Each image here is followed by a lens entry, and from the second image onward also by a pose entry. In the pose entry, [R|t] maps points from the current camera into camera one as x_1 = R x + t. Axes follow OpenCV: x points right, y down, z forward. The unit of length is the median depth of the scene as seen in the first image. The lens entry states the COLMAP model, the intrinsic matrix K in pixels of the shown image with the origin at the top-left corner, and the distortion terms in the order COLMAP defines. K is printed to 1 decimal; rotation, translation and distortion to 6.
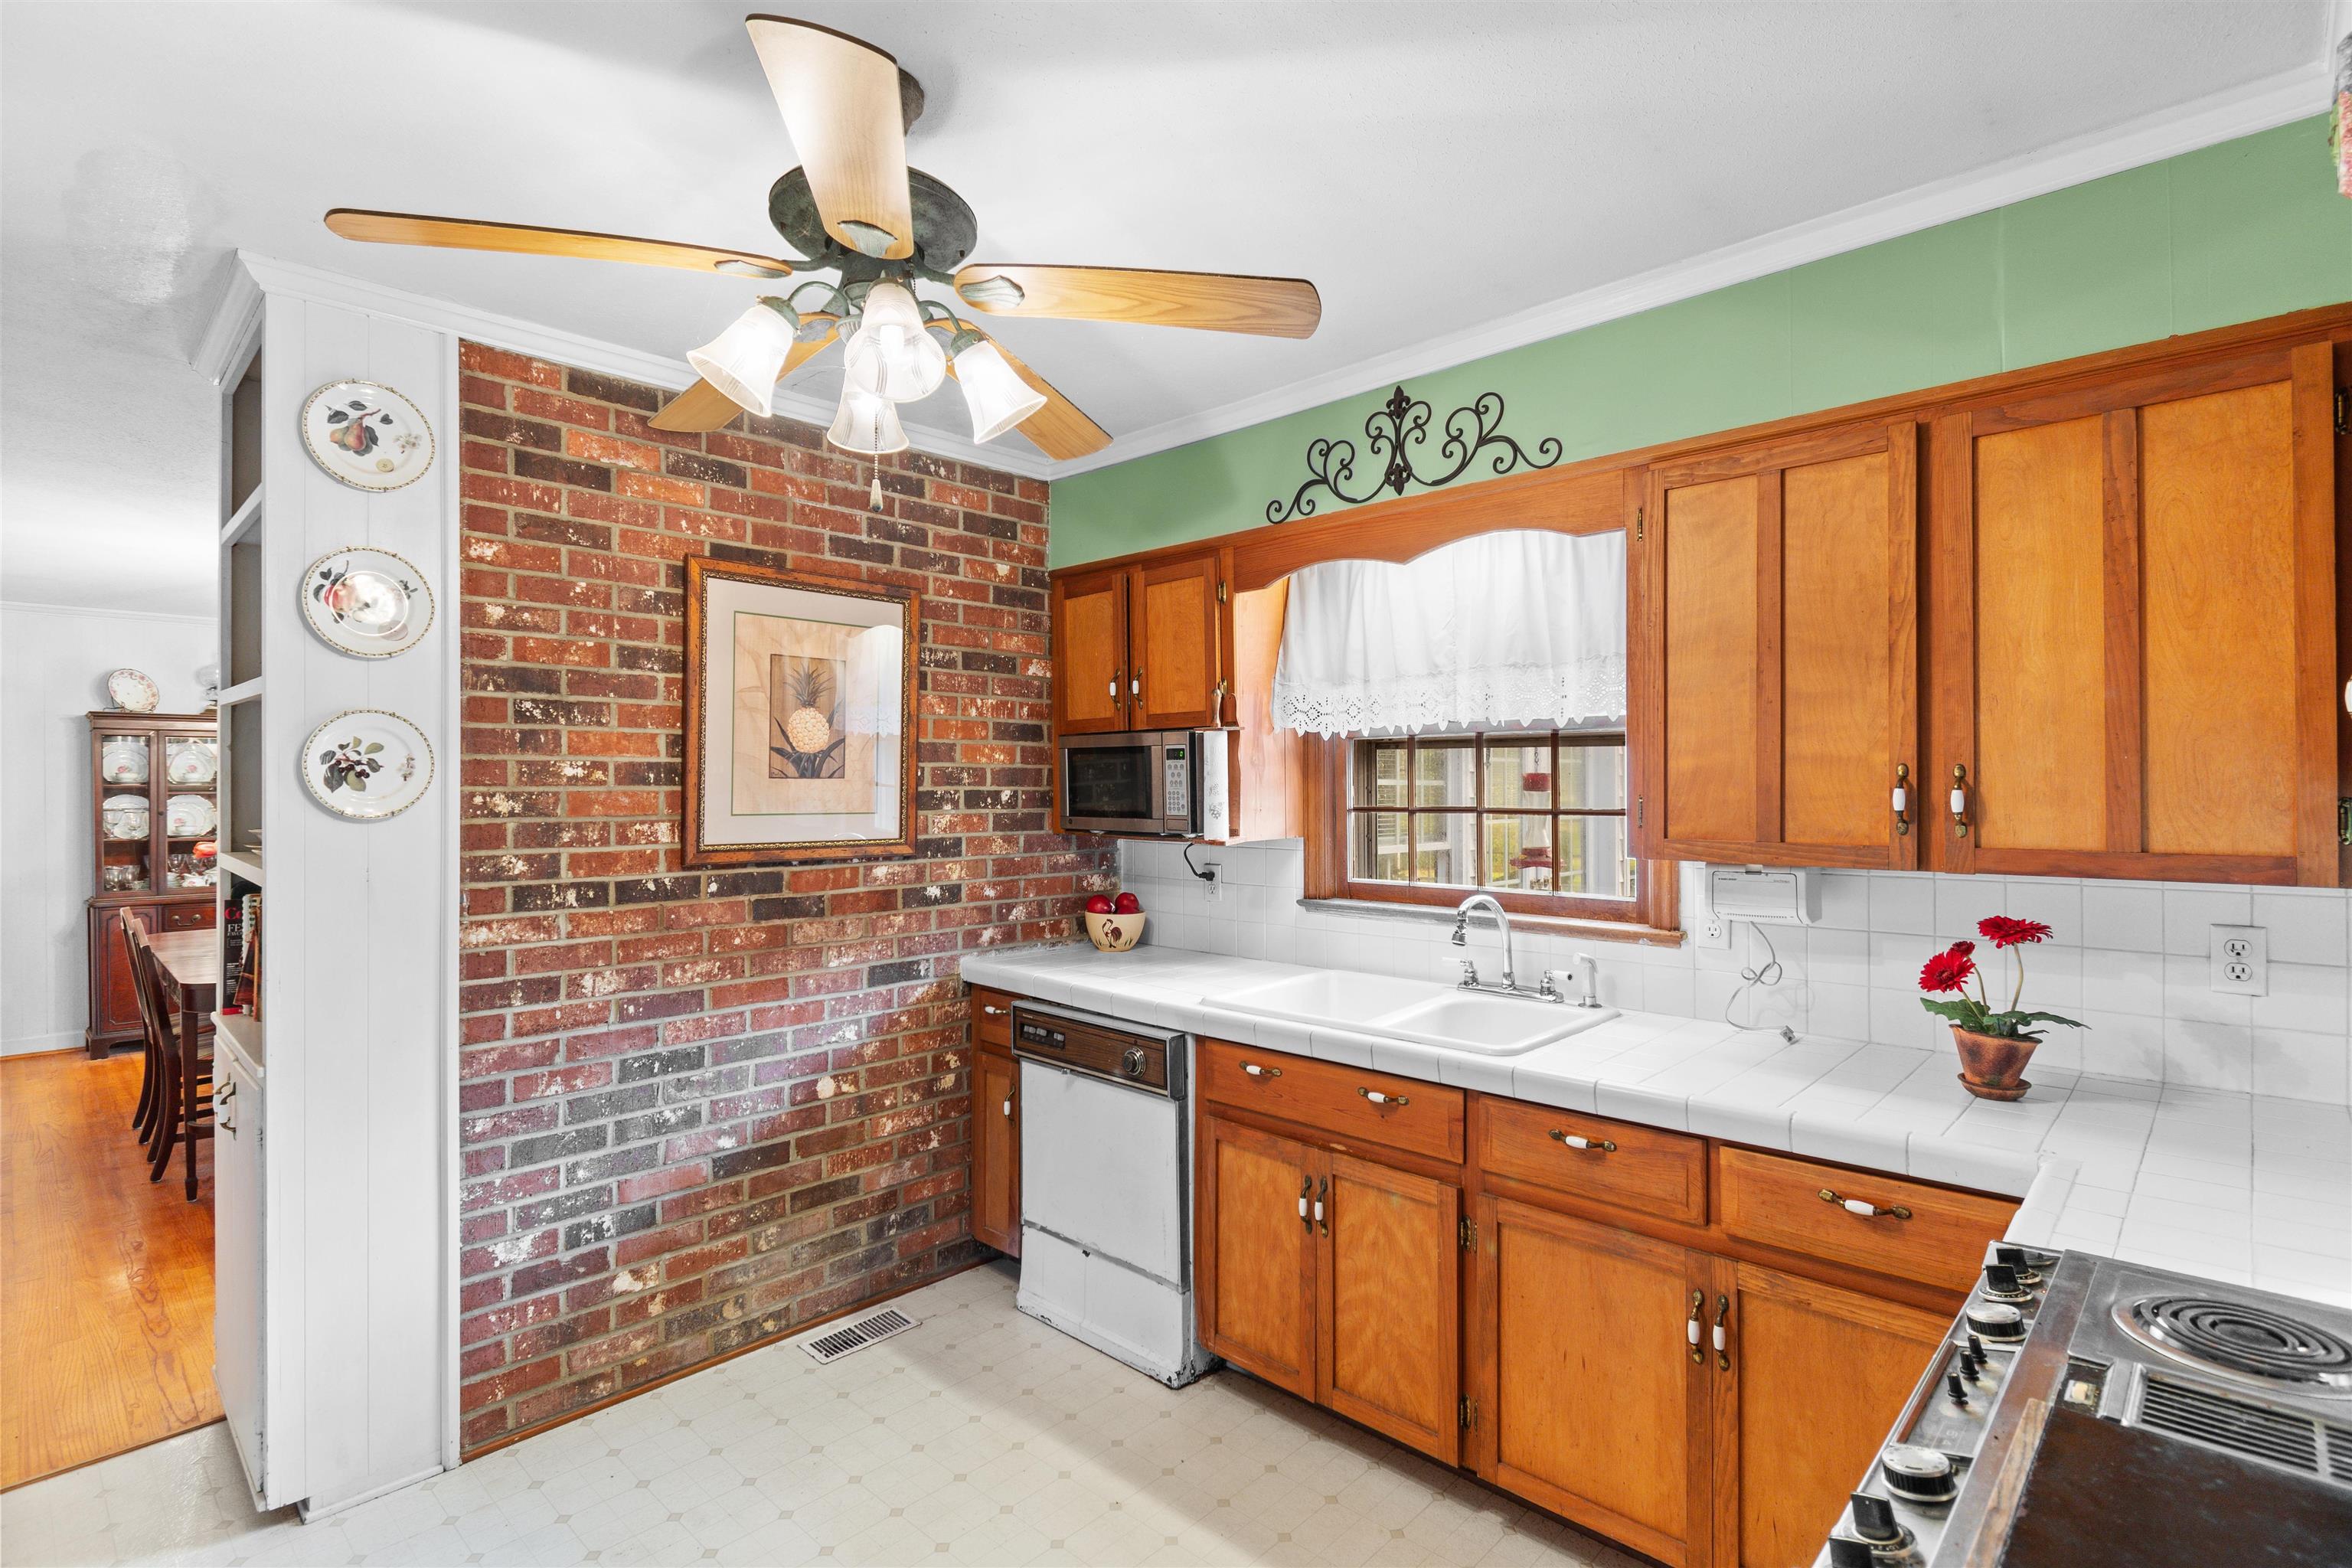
lens RADIAL K [[1121.2, 0, 1181.4], [0, 1121.2, 782.8], [0, 0, 1]] dist [-0.001840, -0.001353]
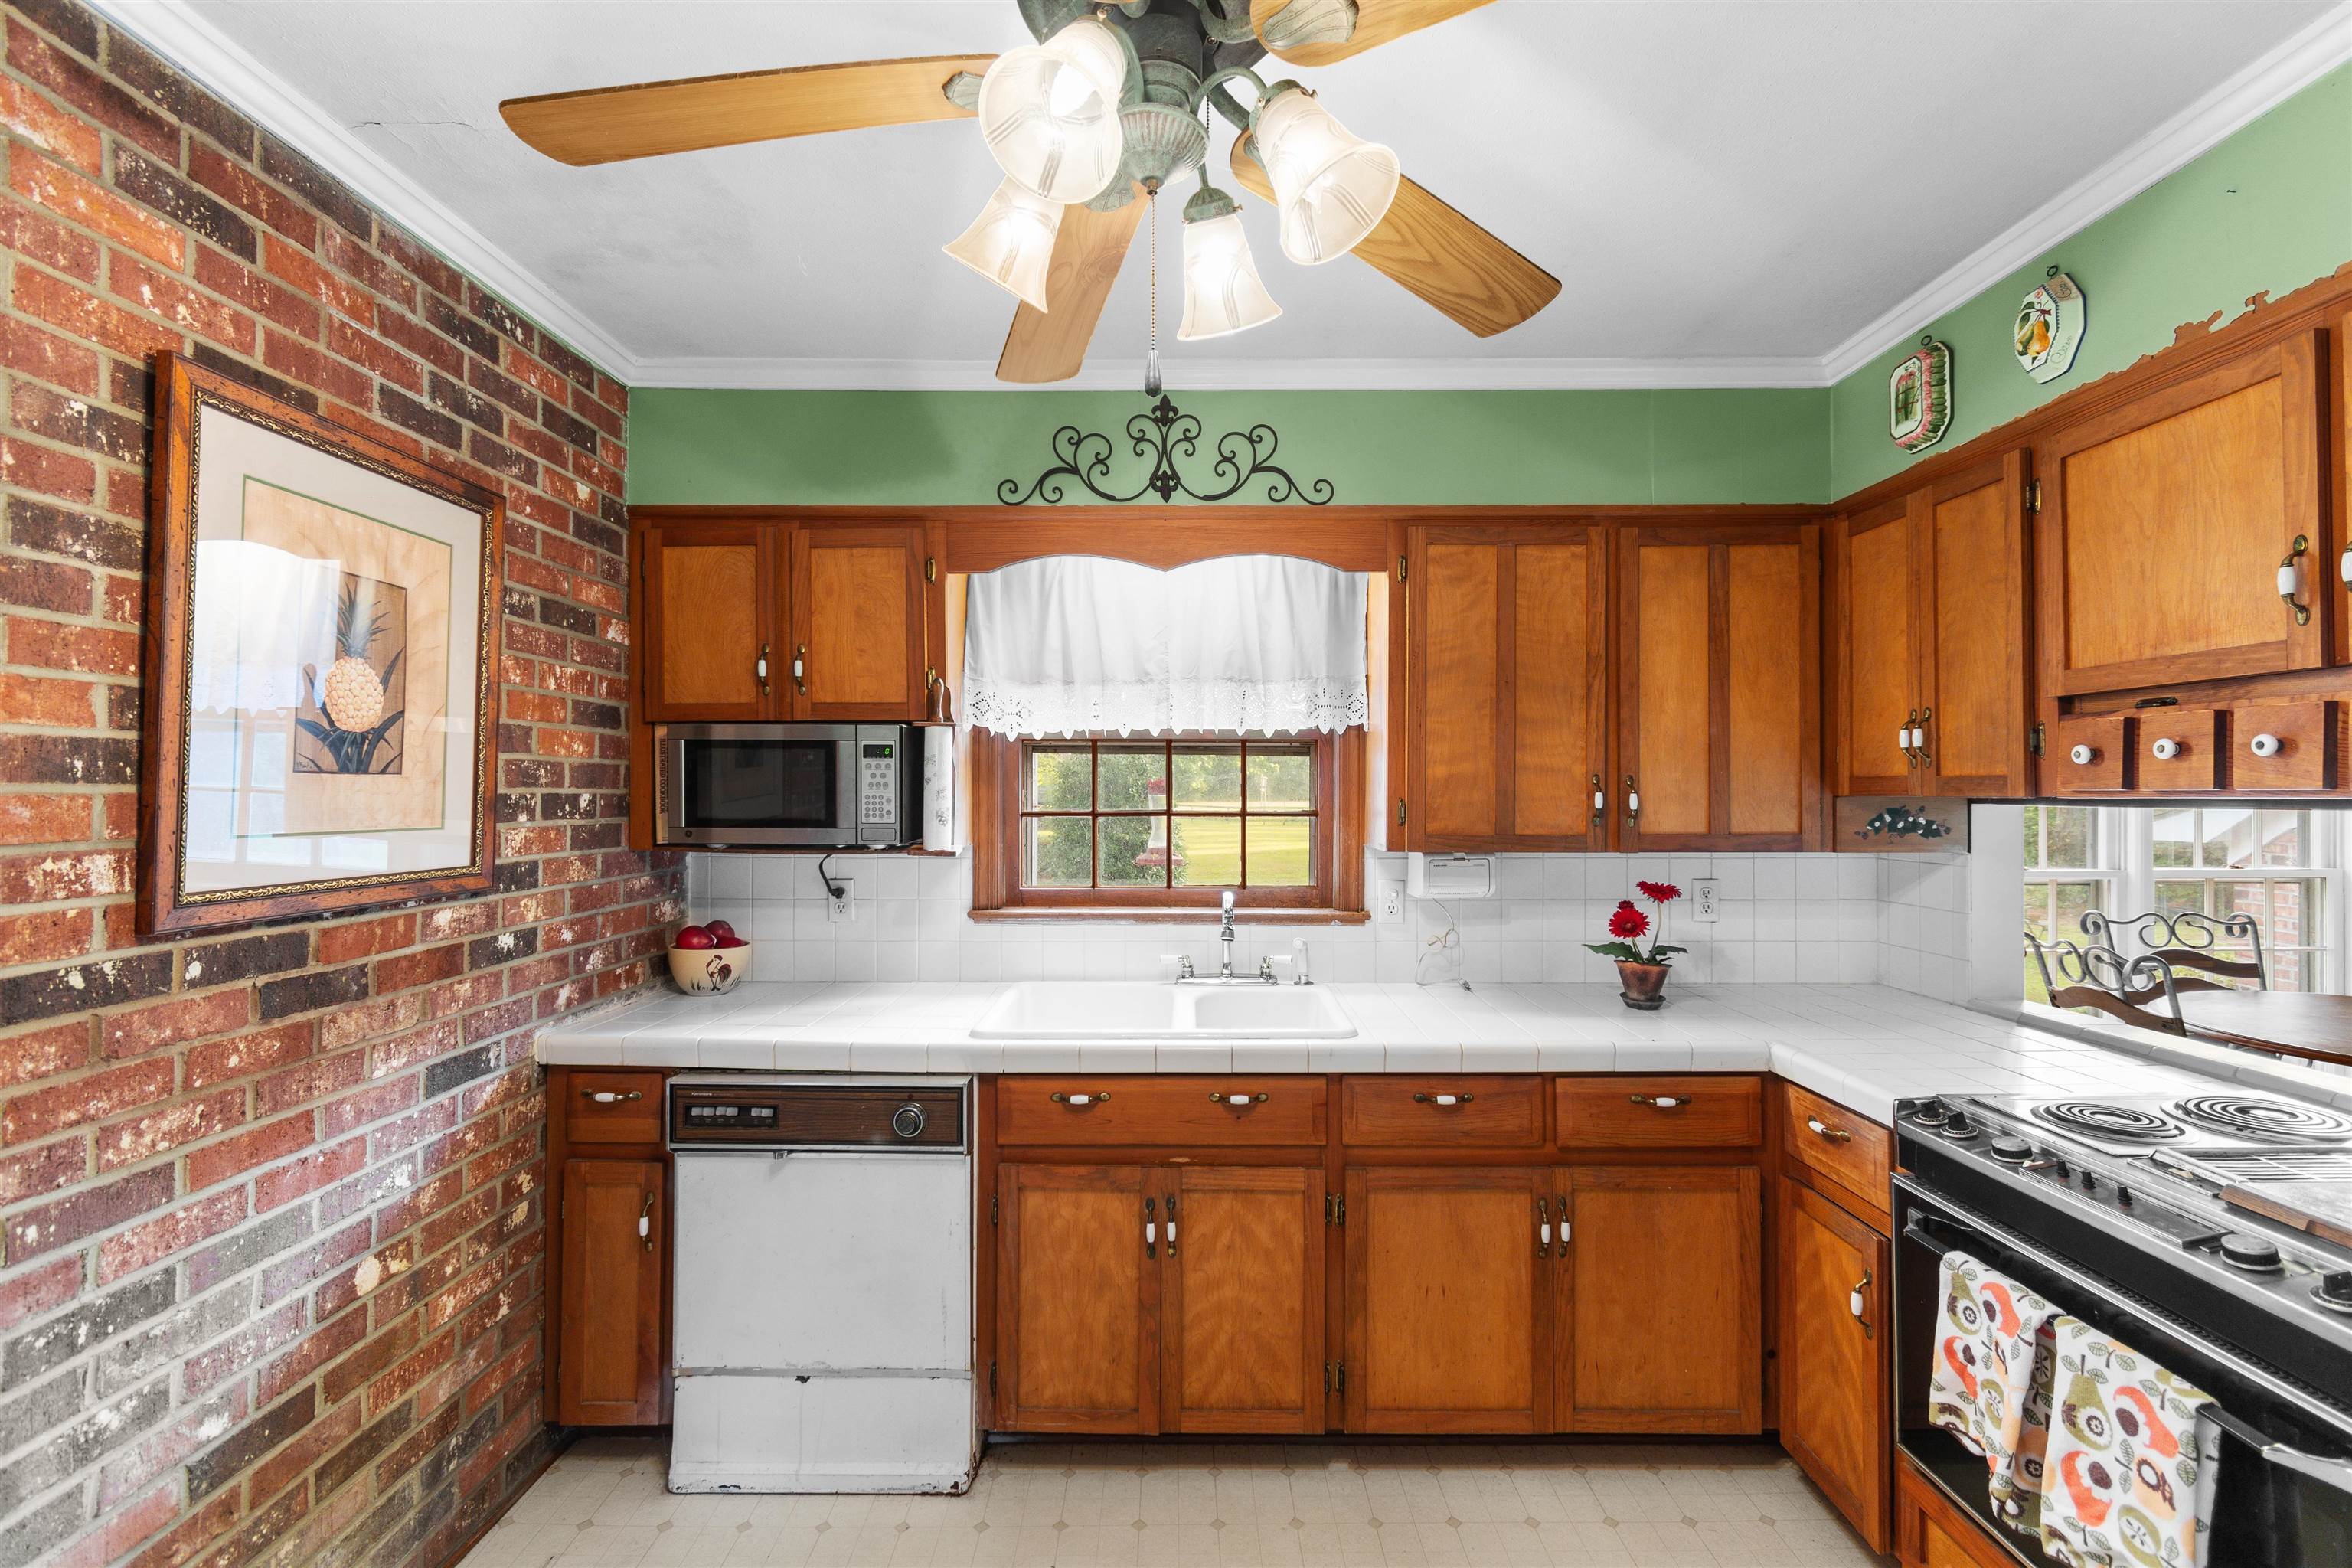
lens RADIAL K [[1028.3, 0, 1177.9], [0, 1028.3, 783.9], [0, 0, 1]] dist [0.003487, -0.002183]
pose [[0.728340, 0.007326, 0.685177, -0.421302], [-0.004465, 0.999972, -0.005945, 0.003170], [-0.685202, 0.001271, 0.728352, 0.309340]]
